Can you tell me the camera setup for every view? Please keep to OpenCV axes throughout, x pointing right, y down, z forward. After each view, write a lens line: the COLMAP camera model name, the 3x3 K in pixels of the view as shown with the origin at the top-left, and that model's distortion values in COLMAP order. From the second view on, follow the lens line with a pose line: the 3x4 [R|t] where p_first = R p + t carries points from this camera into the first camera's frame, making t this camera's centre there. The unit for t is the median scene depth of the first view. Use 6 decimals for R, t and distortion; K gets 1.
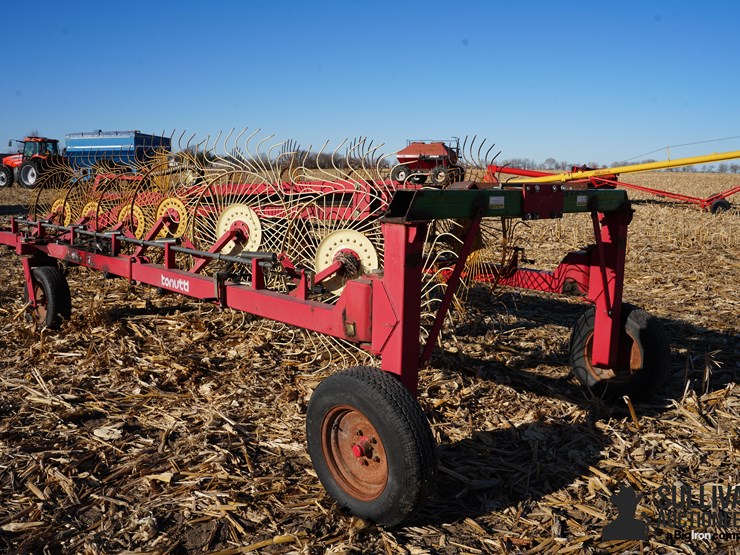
lens RADIAL K [[677.5, 0, 377.7], [0, 677.5, 271.9], [0, 0, 1]] dist [-0.087563, 0.075702]
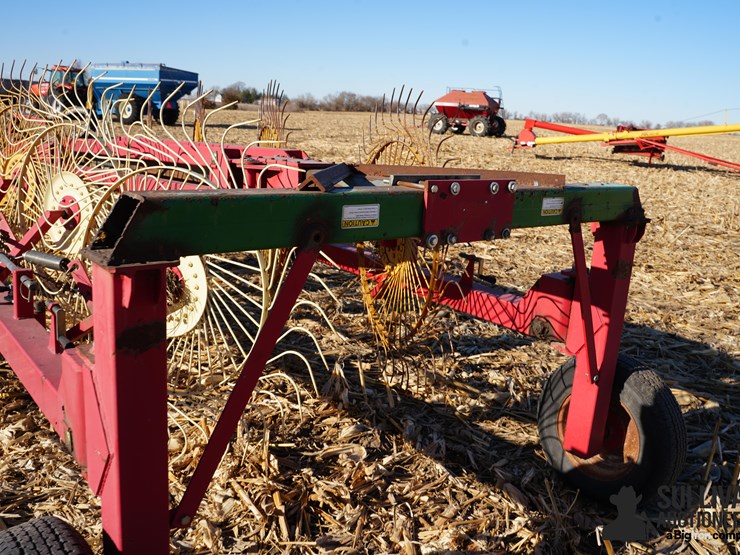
lens RADIAL K [[677.5, 0, 377.7], [0, 677.5, 271.9], [0, 0, 1]] dist [-0.087563, 0.075702]
pose [[0.996453, 0.063282, -0.055477, 0.162290], [-0.058703, 0.995016, 0.080601, -0.075347], [0.060301, -0.077059, 0.995201, 0.346065]]
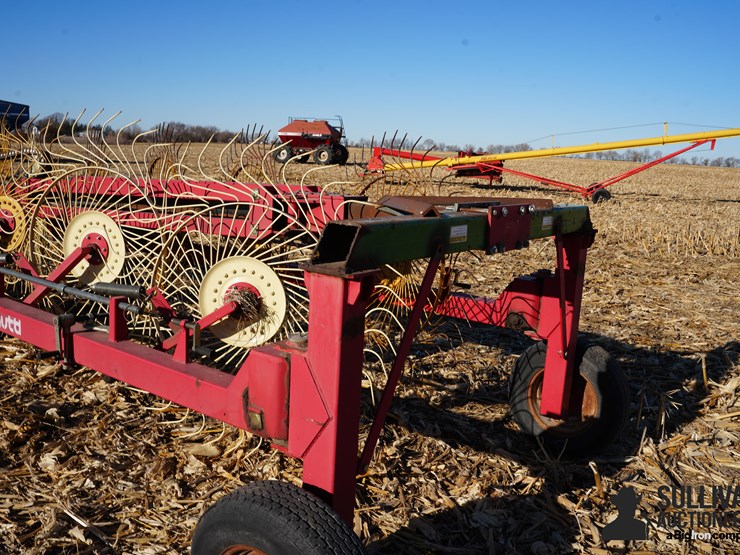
lens RADIAL K [[677.5, 0, 377.7], [0, 677.5, 271.9], [0, 0, 1]] dist [-0.087563, 0.075702]
pose [[0.984098, 0.001619, 0.177617, -0.028139], [-0.007479, 0.999449, 0.032327, -0.062509], [-0.177467, -0.033142, 0.983568, 0.219970]]
